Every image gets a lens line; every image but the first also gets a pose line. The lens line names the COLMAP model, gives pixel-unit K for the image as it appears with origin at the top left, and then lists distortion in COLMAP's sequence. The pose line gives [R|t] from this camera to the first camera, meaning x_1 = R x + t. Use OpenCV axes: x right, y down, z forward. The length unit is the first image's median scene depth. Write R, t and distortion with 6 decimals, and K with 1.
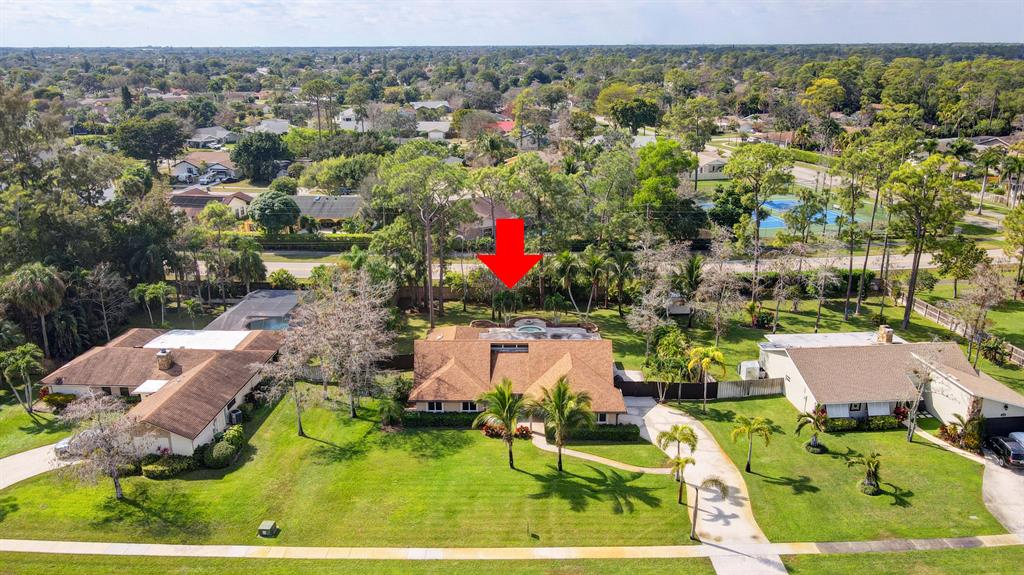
lens RADIAL K [[757.1, 0, 506.7], [0, 757.1, 288.6], [0, 0, 1]] dist [-0.006958, 0.035509]
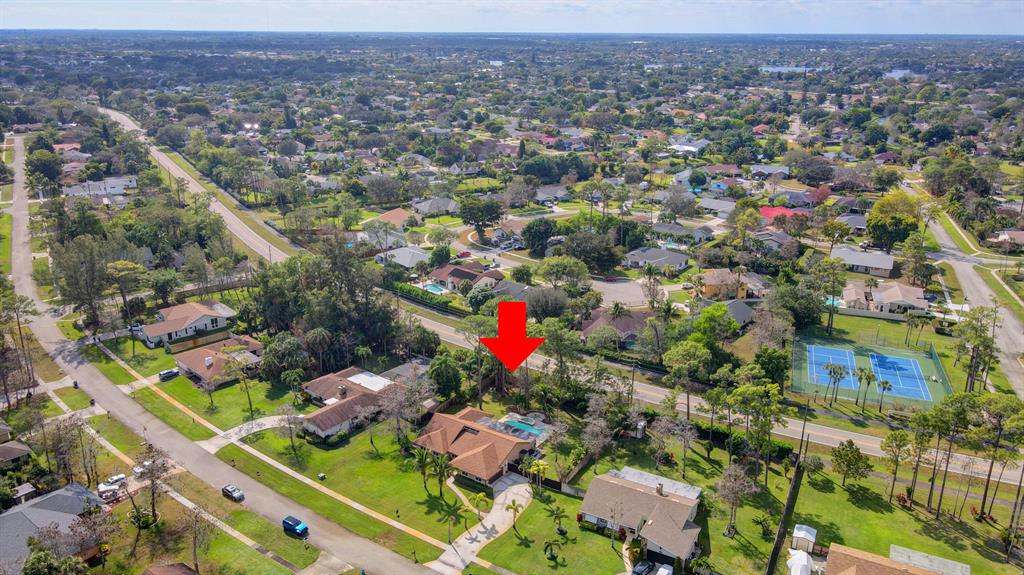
lens RADIAL K [[757.1, 0, 506.7], [0, 757.1, 288.6], [0, 0, 1]] dist [-0.006958, 0.035509]
pose [[0.825428, 0.192366, -0.530721, 1.177492], [-0.182622, 0.980588, 0.071394, -0.491715], [0.534152, 0.037990, 0.844534, -0.687496]]
